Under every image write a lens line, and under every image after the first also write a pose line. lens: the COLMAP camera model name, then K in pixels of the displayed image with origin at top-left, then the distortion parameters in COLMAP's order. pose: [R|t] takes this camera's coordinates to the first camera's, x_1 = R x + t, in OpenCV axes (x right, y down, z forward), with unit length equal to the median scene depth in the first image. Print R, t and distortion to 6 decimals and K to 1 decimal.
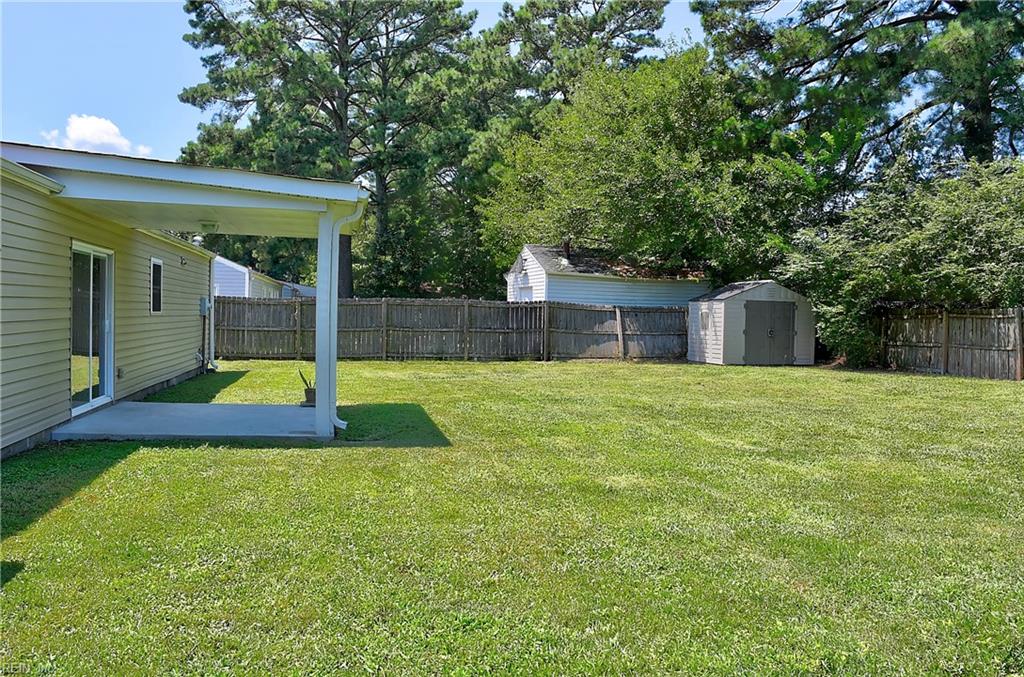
lens RADIAL K [[819.8, 0, 512.0], [0, 819.8, 338.5], [0, 0, 1]] dist [-0.160966, 0.164315]
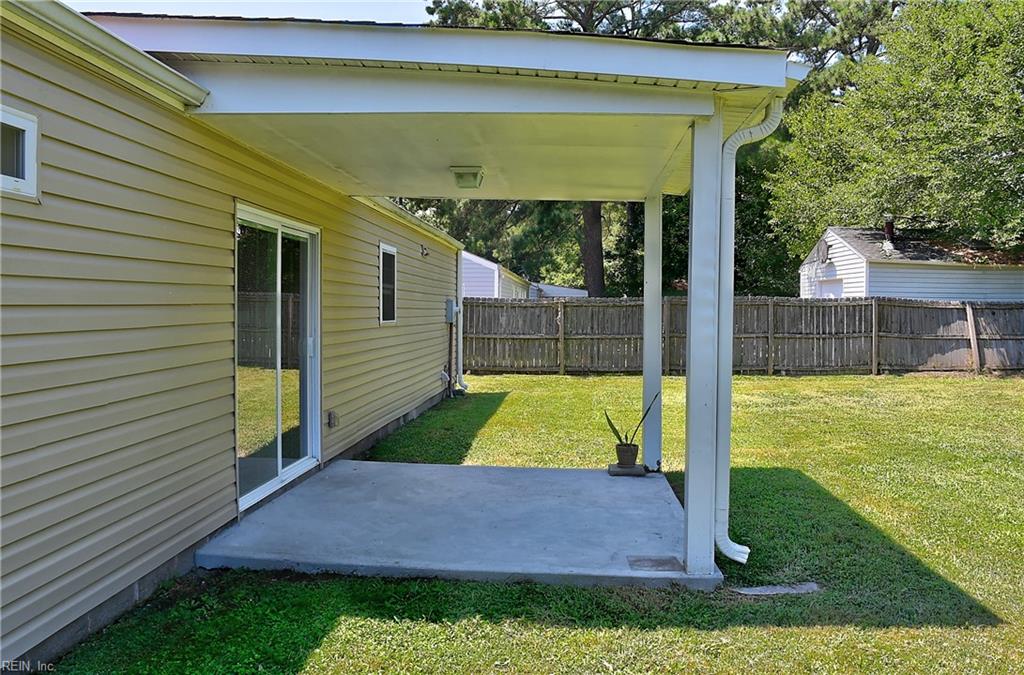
lens RADIAL K [[819.8, 0, 512.0], [0, 819.8, 337.5], [0, 0, 1]] dist [-0.160966, 0.164315]
pose [[0.960204, -0.007211, -0.279207, -0.078280], [0.007199, 0.999974, -0.001069, -0.009597], [0.279207, -0.000984, 0.960230, 0.190253]]
